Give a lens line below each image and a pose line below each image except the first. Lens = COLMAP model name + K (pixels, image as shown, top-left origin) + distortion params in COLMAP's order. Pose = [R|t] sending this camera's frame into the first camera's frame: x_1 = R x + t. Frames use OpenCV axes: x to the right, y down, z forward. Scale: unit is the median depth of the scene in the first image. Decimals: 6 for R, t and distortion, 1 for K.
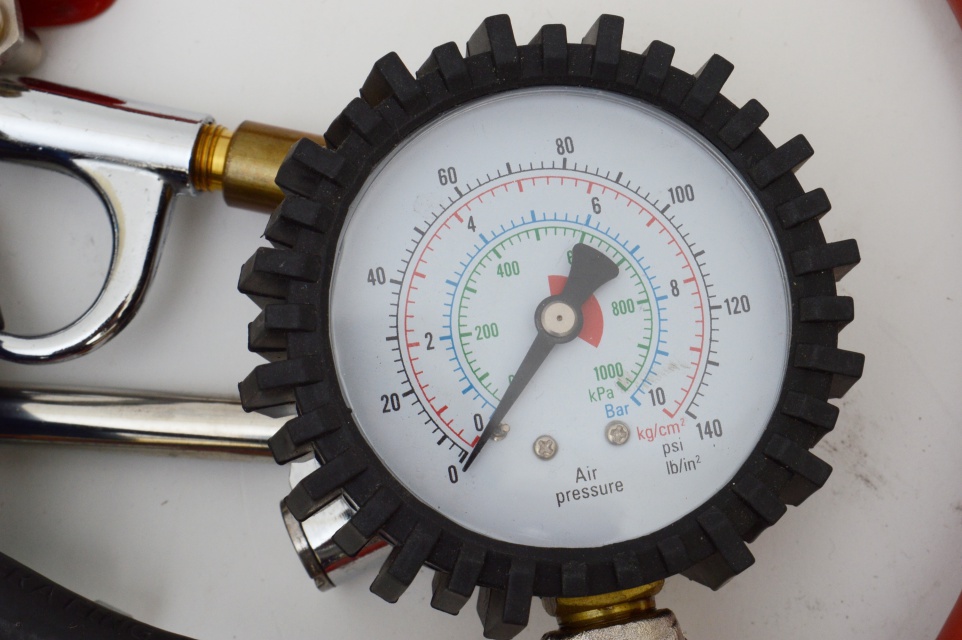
lens RADIAL K [[2185.7, 0, 480.8], [0, 2185.7, 319.2], [0, 0, 1]] dist [0.098900, 0.000000]
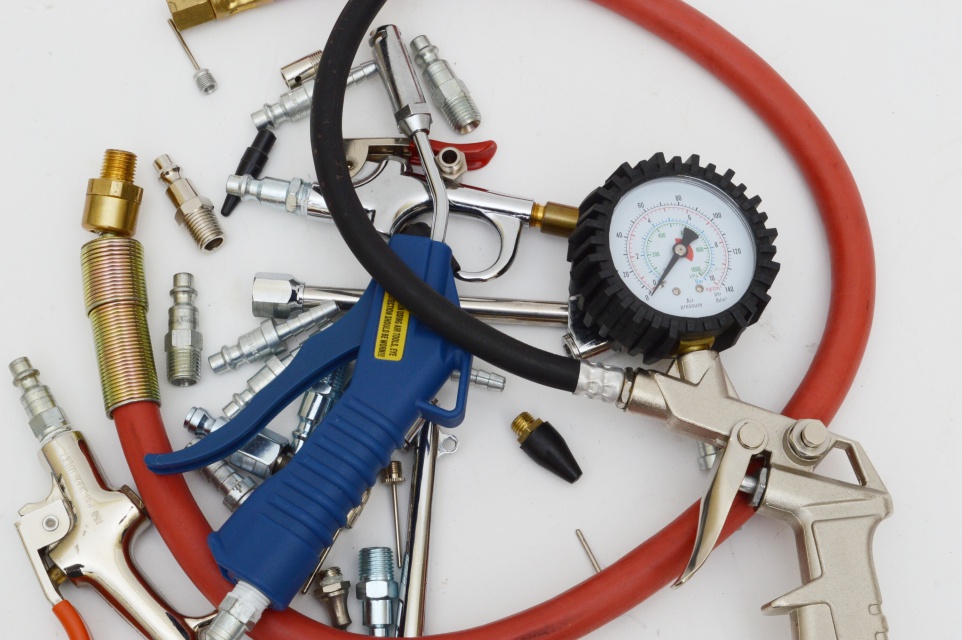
lens RADIAL K [[2185.7, 0, 478.0], [0, 2185.7, 314.6], [0, 0, 1]] dist [0.098900, 0.000000]
pose [[0.991079, 0.038404, 0.127624, -0.615855], [-0.007713, 0.972506, -0.232750, 0.782632], [-0.133054, 0.229689, 0.964126, -1.827690]]
